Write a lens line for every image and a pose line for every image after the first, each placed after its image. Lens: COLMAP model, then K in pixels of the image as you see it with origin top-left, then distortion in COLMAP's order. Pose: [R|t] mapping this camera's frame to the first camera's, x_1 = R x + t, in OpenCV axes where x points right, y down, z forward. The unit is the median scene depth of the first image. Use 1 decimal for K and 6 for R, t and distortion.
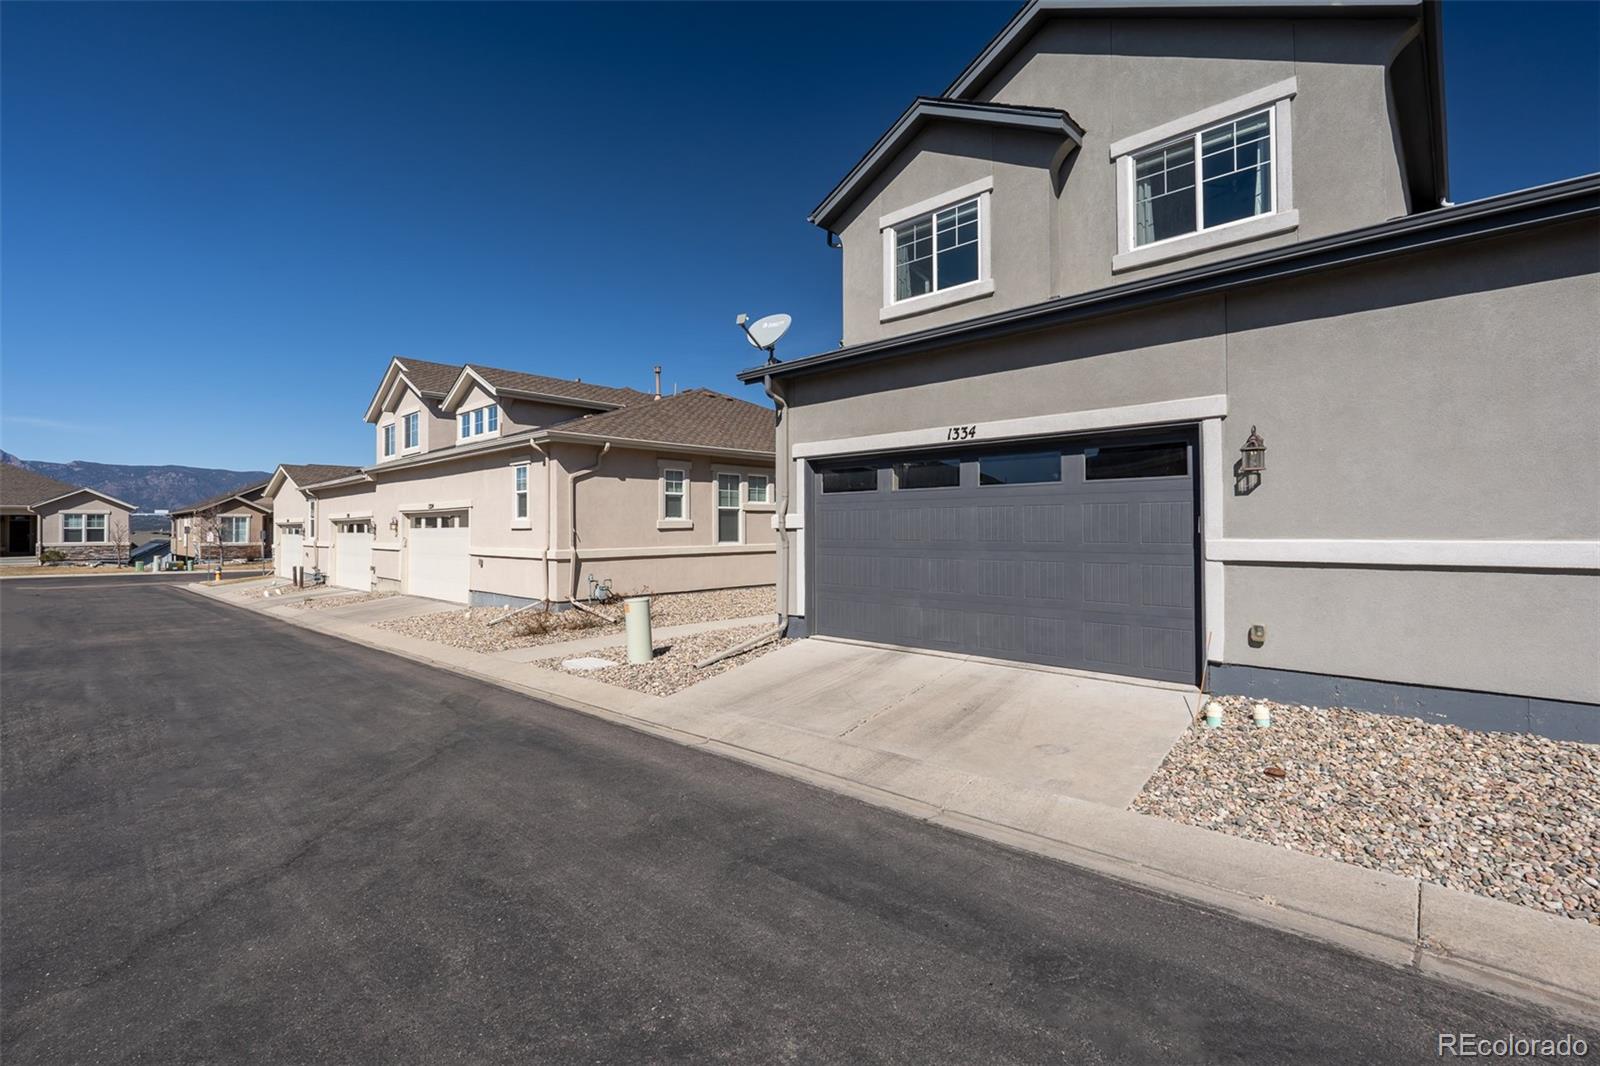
lens RADIAL K [[702.5, 0, 800.1], [0, 702.5, 537.1], [0, 0, 1]] dist [-0.003587, -0.000162]
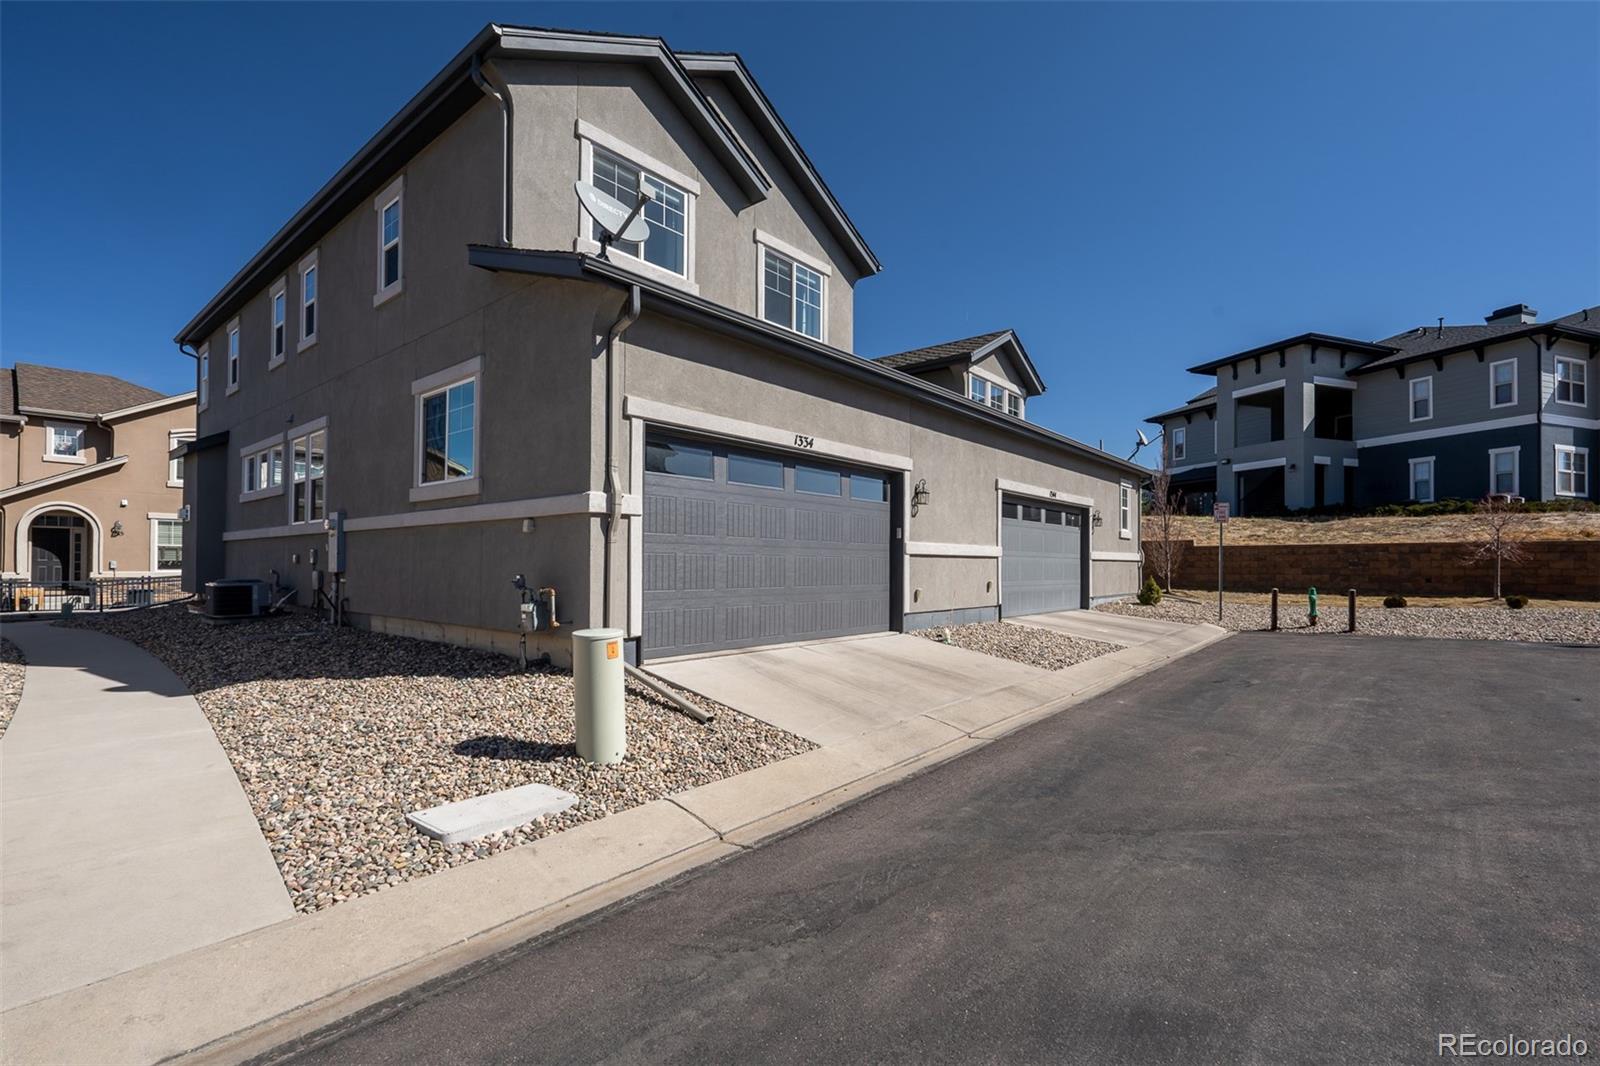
lens RADIAL K [[714.4, 0, 793.9], [0, 714.4, 569.1], [0, 0, 1]] dist [-0.001414, -0.000564]
pose [[-0.037906, 0.000261, 0.999281, -1.154266], [0.005968, 0.999982, -0.000035, 0.069029], [-0.999264, 0.005962, -0.037907, 1.358539]]
